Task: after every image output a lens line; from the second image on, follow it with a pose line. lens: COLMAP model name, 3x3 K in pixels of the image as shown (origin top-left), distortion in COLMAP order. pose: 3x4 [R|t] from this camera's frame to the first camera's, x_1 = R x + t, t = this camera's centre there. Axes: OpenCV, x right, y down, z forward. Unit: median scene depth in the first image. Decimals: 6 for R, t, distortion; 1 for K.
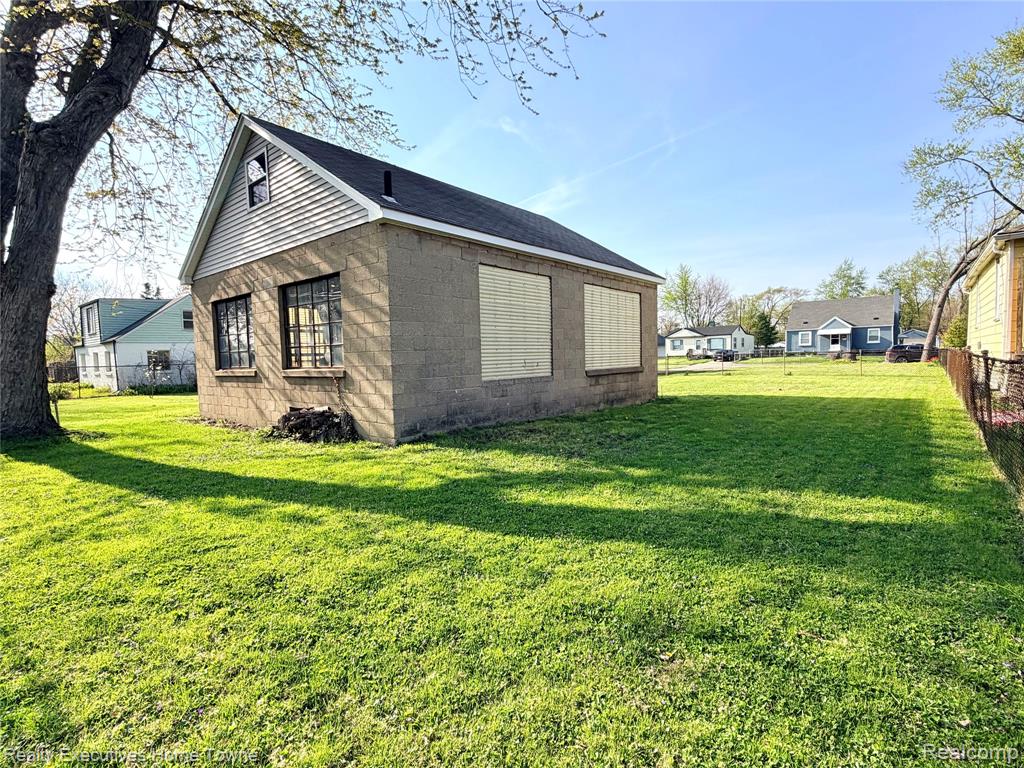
lens RADIAL K [[488.7, 0, 512.0], [0, 488.7, 384.0], [0, 0, 1]] dist [-0.000032, 0.000004]
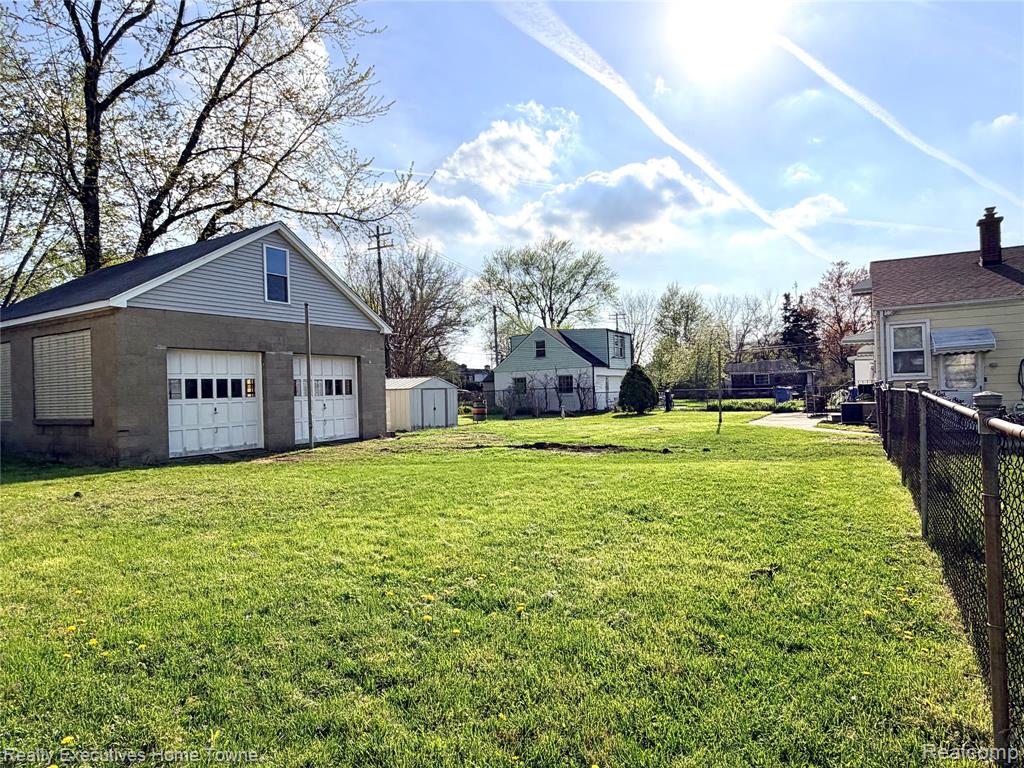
lens RADIAL K [[590.5, 0, 512.0], [0, 590.5, 384.0], [0, 0, 1]] dist [0.002555, 0.000405]
pose [[0.154699, 0.009837, -0.987913, 1.477836], [-0.031239, 0.999499, 0.005061, -0.133532], [0.987468, 0.030078, 0.154929, 1.699368]]
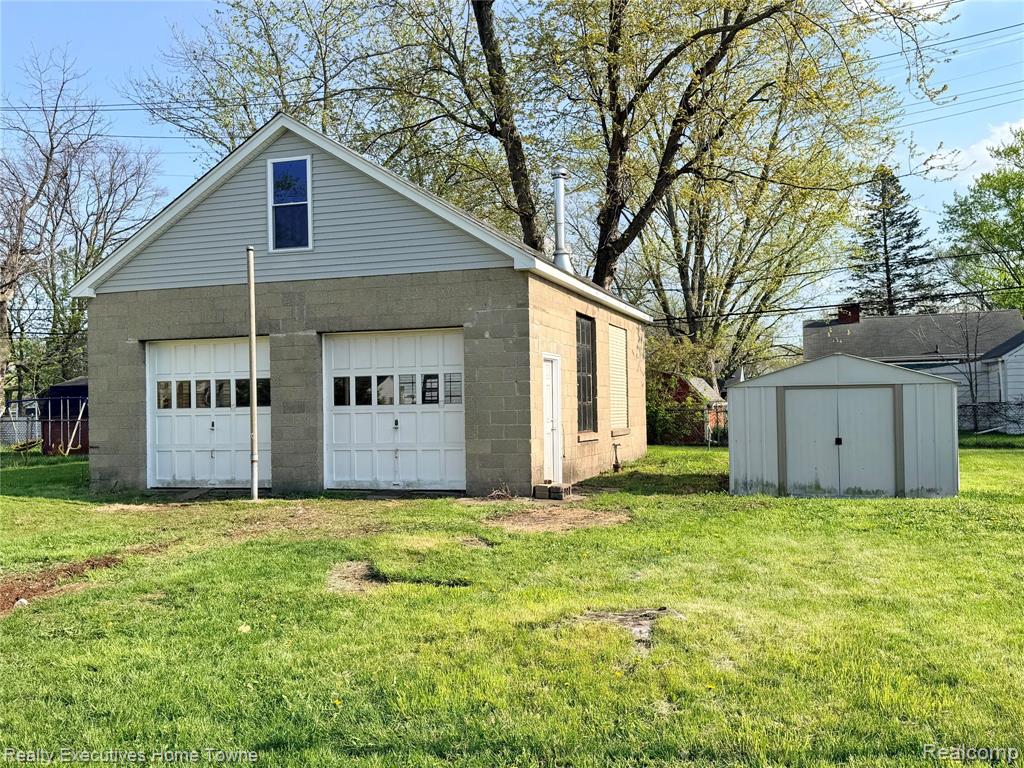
lens RADIAL K [[942.7, 0, 512.0], [0, 942.7, 384.0], [0, 0, 1]] dist [0.088065, -0.001002]
pose [[-0.936912, 0.035469, -0.347760, 0.277817], [0.022667, 0.998910, 0.040815, -0.157711], [0.348829, 0.030357, -0.936695, 2.675168]]
